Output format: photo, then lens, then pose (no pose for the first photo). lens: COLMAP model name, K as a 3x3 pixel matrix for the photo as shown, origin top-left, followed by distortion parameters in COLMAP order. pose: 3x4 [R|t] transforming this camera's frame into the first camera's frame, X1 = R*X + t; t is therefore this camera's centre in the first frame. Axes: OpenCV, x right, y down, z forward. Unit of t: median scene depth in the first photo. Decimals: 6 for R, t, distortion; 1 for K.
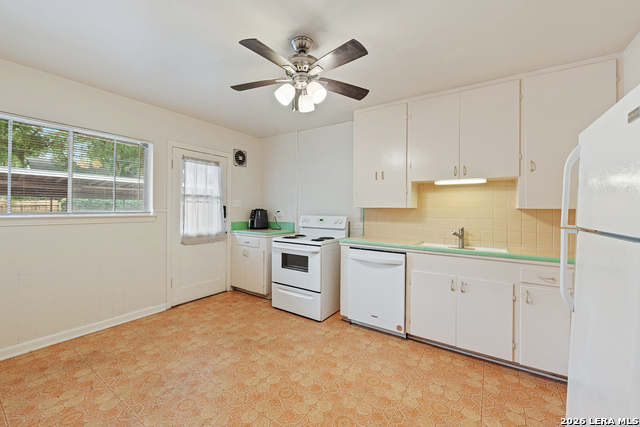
lens RADIAL K [[256.9, 0, 320.0], [0, 256.9, 213.5], [0, 0, 1]] dist [0.000200, 0.000003]
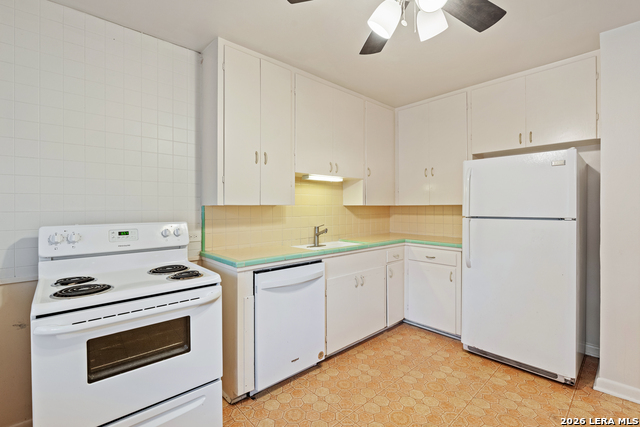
lens RADIAL K [[290.3, 0, 320.0], [0, 290.3, 213.5], [0, 0, 1]] dist [0.000655, 0.000035]
pose [[0.242759, -0.032062, 0.969557, -0.500928], [0.021777, 0.999382, 0.027596, -0.019250], [-0.969842, 0.014415, 0.243307, 0.697316]]
